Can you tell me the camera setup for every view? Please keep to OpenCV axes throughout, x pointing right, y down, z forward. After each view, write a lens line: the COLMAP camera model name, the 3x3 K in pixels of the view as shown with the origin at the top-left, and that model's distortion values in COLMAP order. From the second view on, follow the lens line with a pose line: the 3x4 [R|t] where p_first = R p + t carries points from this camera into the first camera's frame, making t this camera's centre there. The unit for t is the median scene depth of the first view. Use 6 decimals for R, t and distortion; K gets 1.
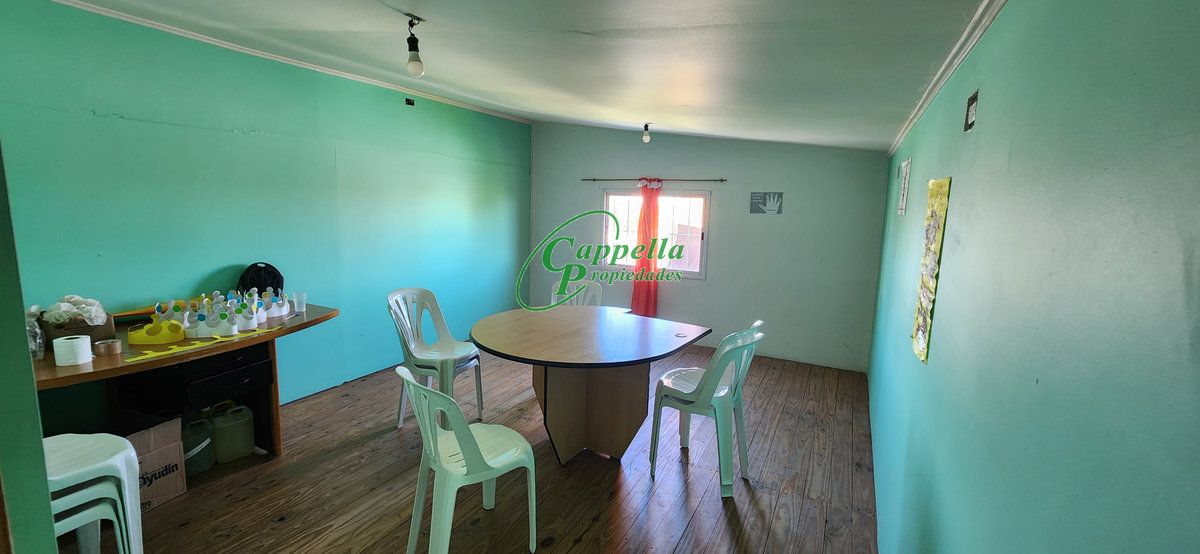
lens RADIAL K [[491.2, 0, 594.3], [0, 491.2, 269.2], [0, 0, 1]] dist [-0.001390, -0.000191]
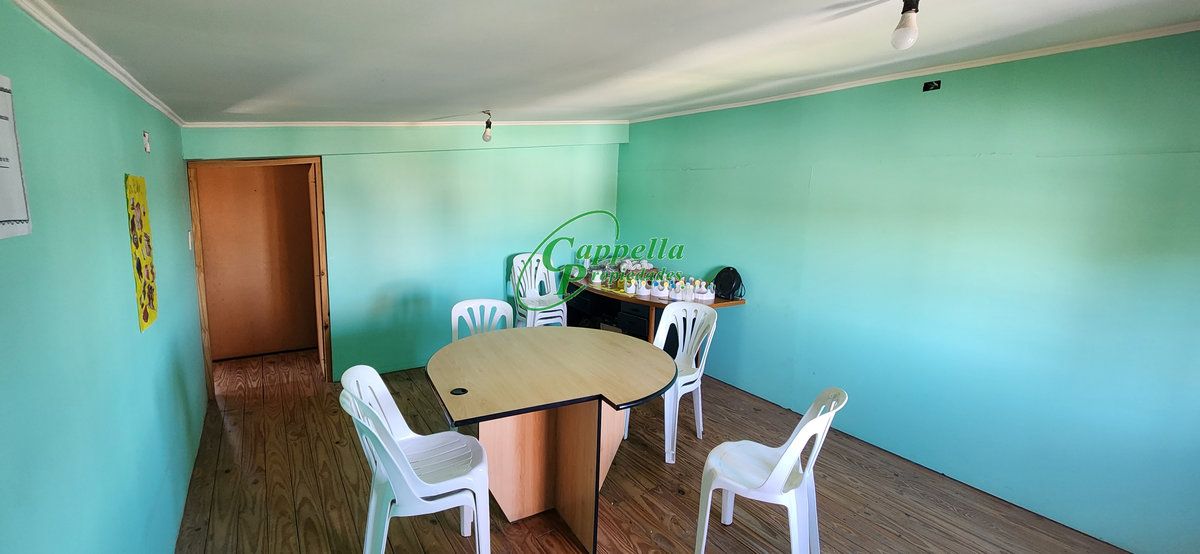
lens RADIAL K [[491.2, 0, 594.3], [0, 491.2, 269.2], [0, 0, 1]] dist [-0.001390, -0.000191]
pose [[-0.484385, 0.081116, -0.871086, 0.419401], [-0.168964, 0.968272, 0.184121, -0.126290], [0.858383, 0.236368, -0.455311, 0.873410]]
